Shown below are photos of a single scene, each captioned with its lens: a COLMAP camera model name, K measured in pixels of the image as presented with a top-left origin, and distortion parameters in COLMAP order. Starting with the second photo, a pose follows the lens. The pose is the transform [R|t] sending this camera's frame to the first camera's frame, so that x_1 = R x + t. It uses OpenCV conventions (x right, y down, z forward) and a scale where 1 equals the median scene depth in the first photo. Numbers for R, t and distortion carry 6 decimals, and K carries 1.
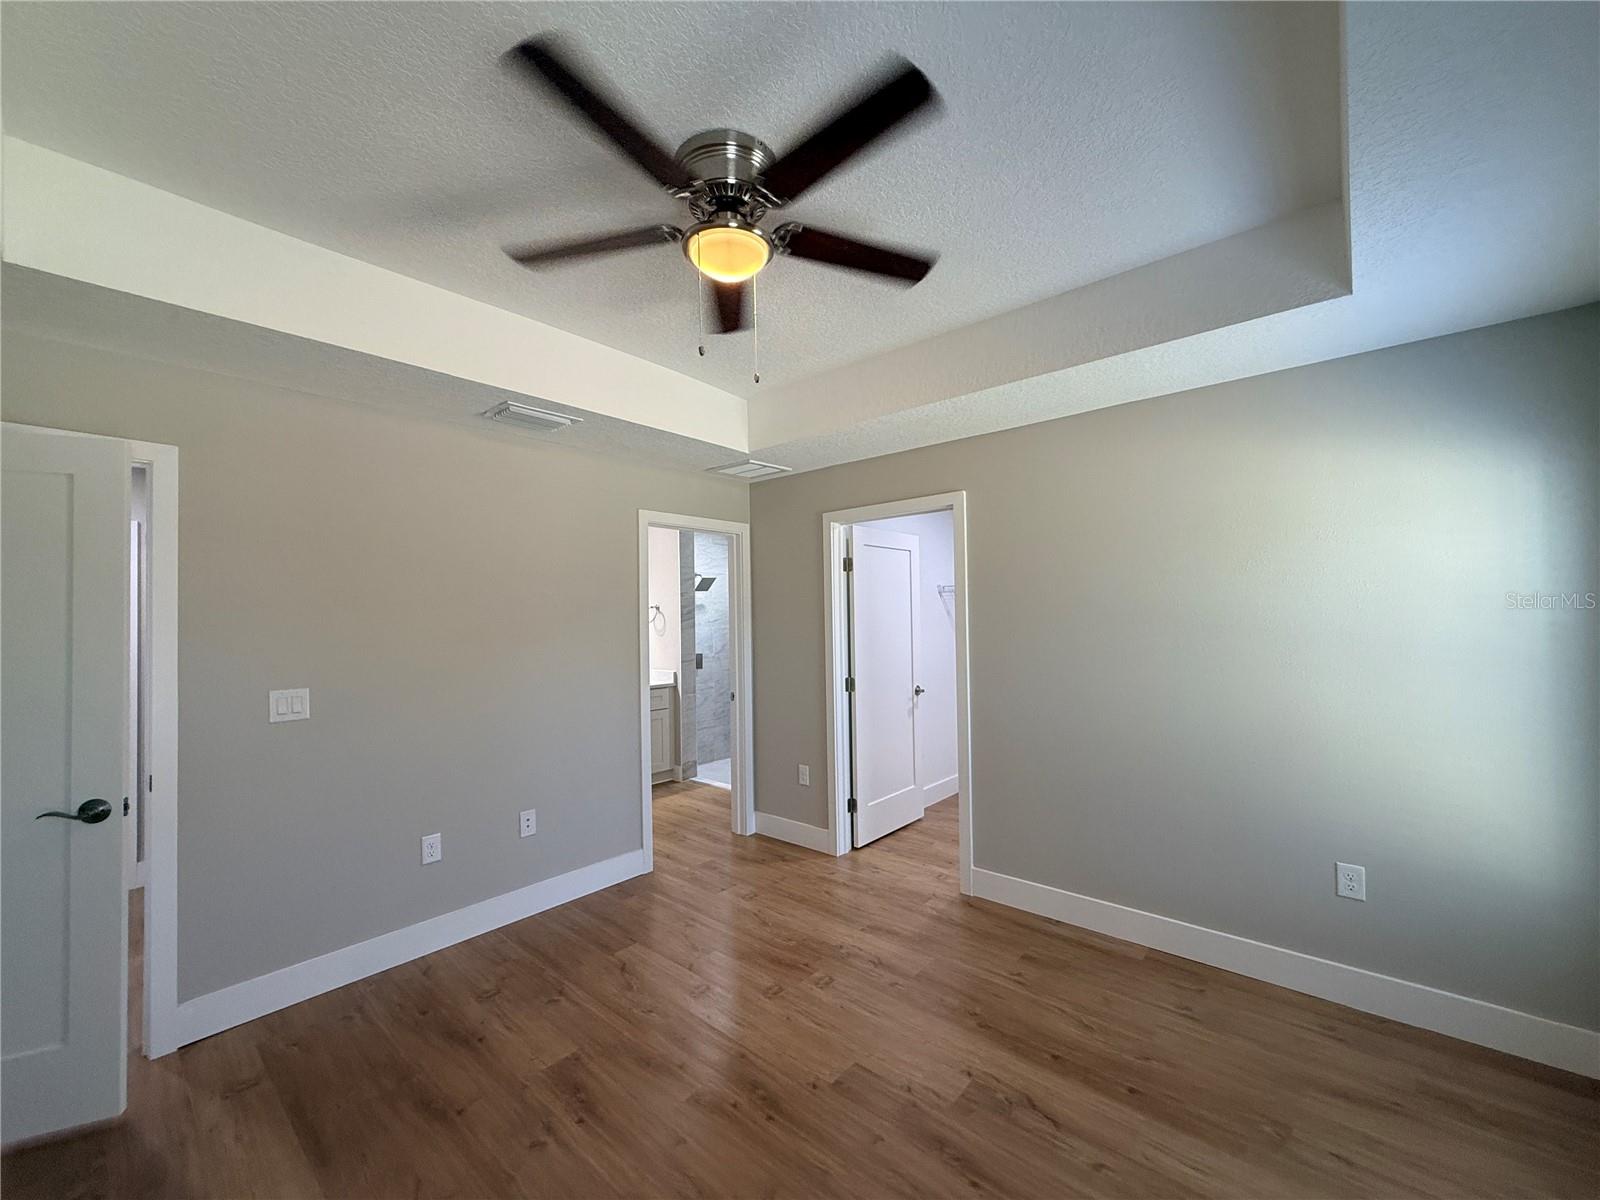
lens RADIAL K [[632.6, 0, 794.2], [0, 632.6, 598.2], [0, 0, 1]] dist [0.001713, -0.000275]
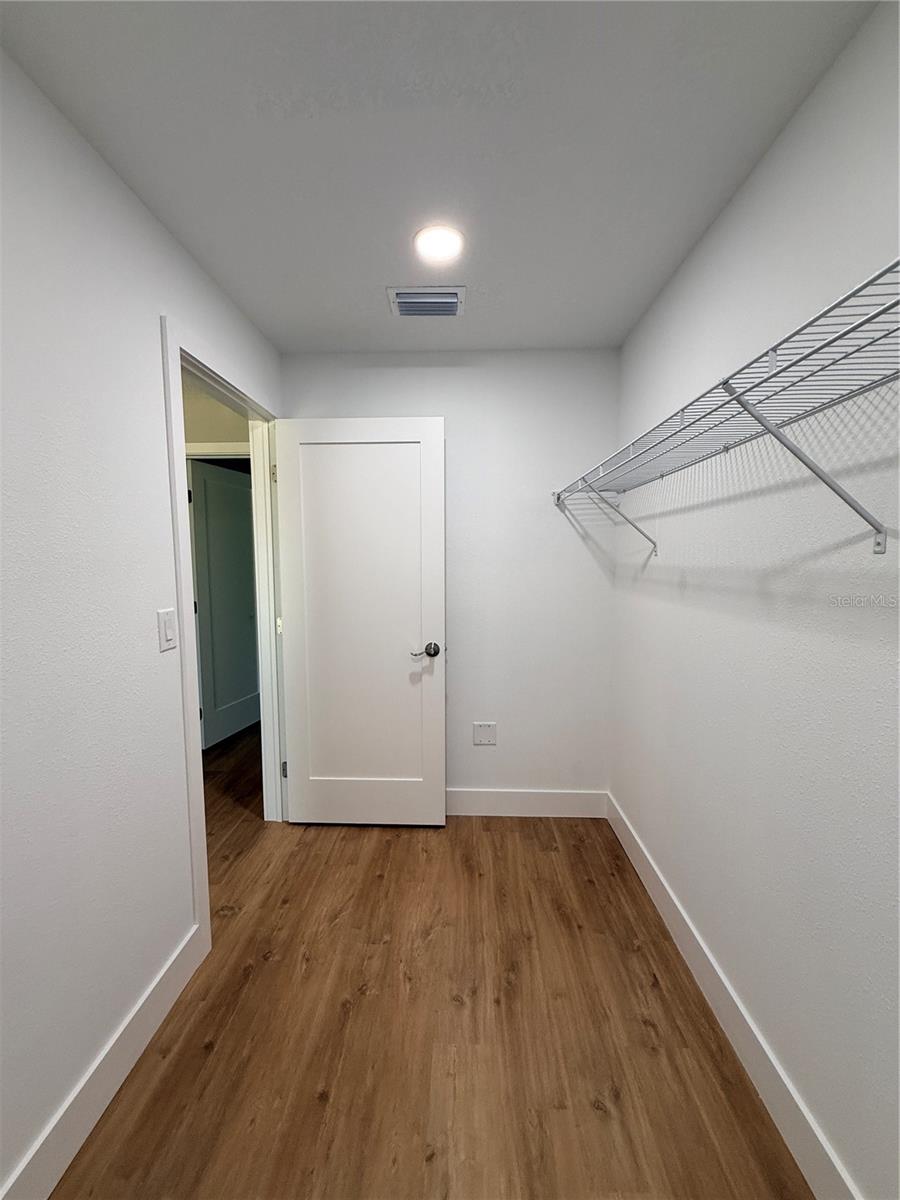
lens RADIAL K [[474.5, 0, 447.3], [0, 474.5, 603.8], [0, 0, 1]] dist [0.001713, -0.000275]
pose [[0.633717, 0.089052, -0.768422, 0.839352], [0.009099, 0.992425, 0.122516, 0.048414], [0.773511, -0.084632, 0.628107, 0.979383]]
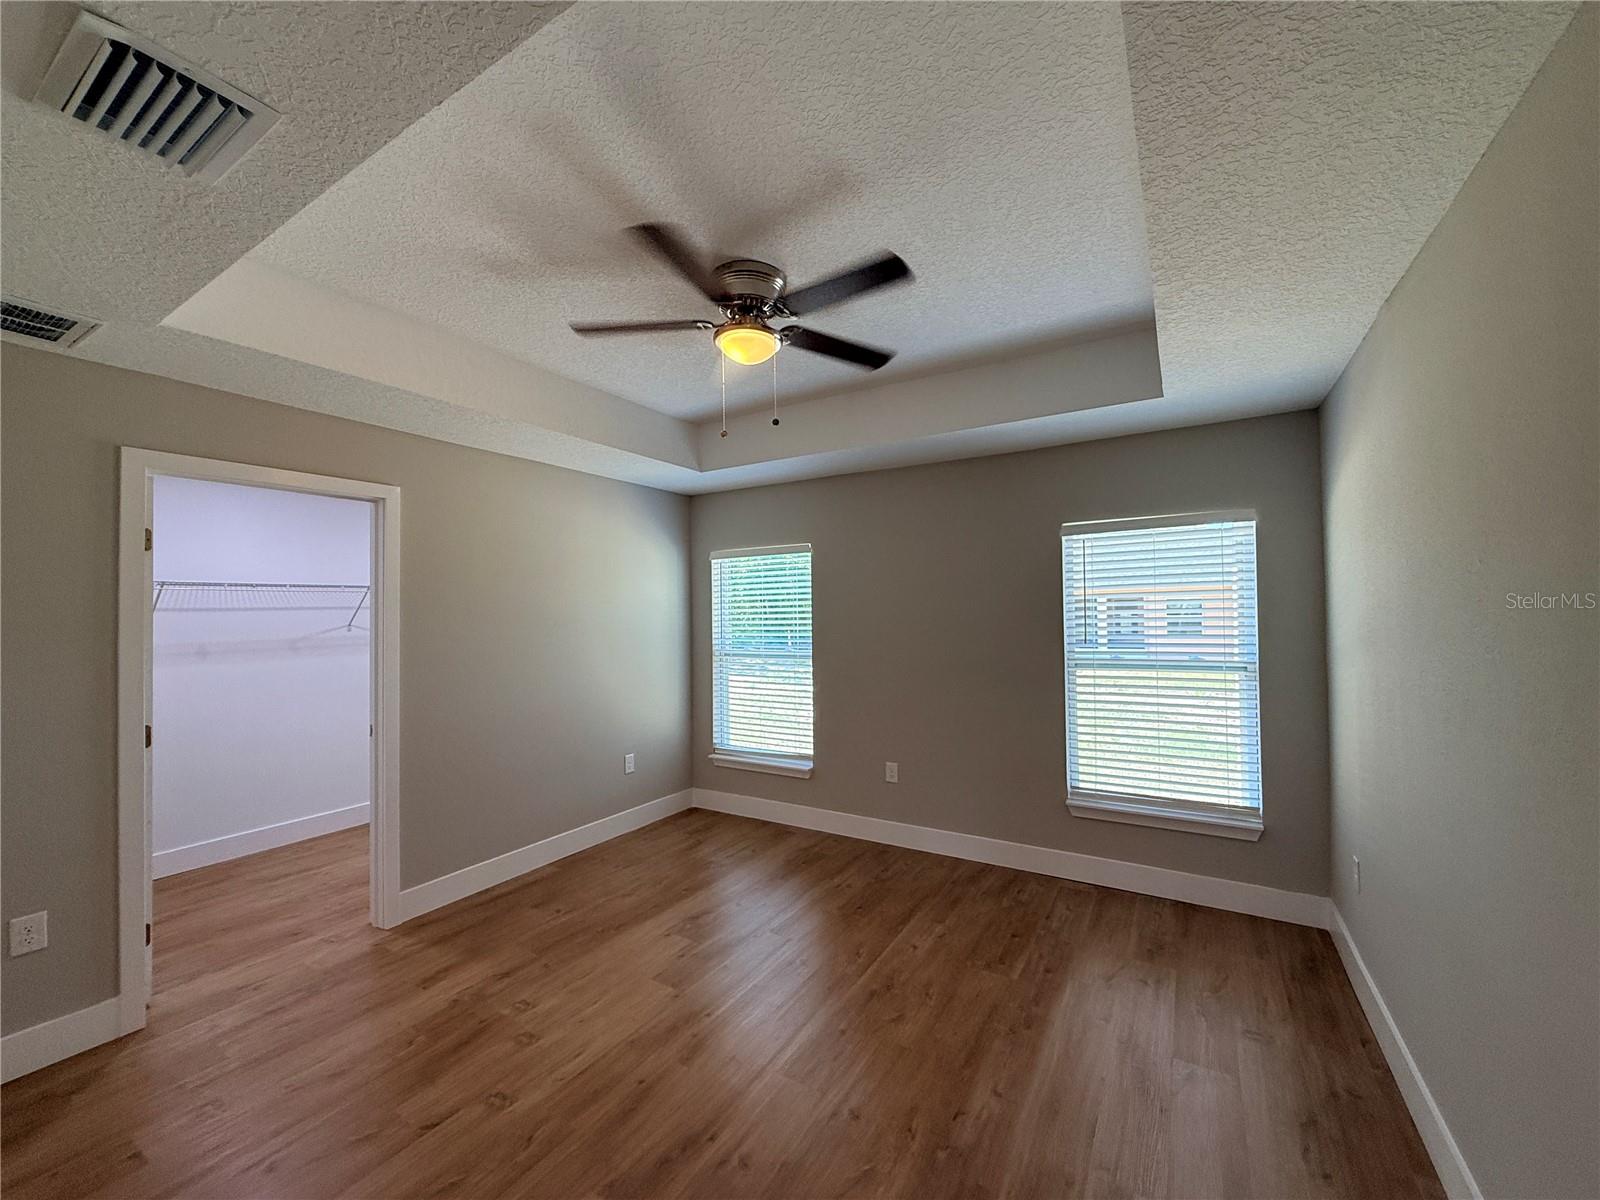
lens RADIAL K [[632.6, 0, 798.4], [0, 632.6, 609.7], [0, 0, 1]] dist [0.001713, -0.000275]
pose [[-0.168378, 0.020796, 0.985503, -0.768598], [-0.022799, 0.999428, -0.024986, 0.018192], [-0.985459, -0.026676, -0.167808, 0.605030]]
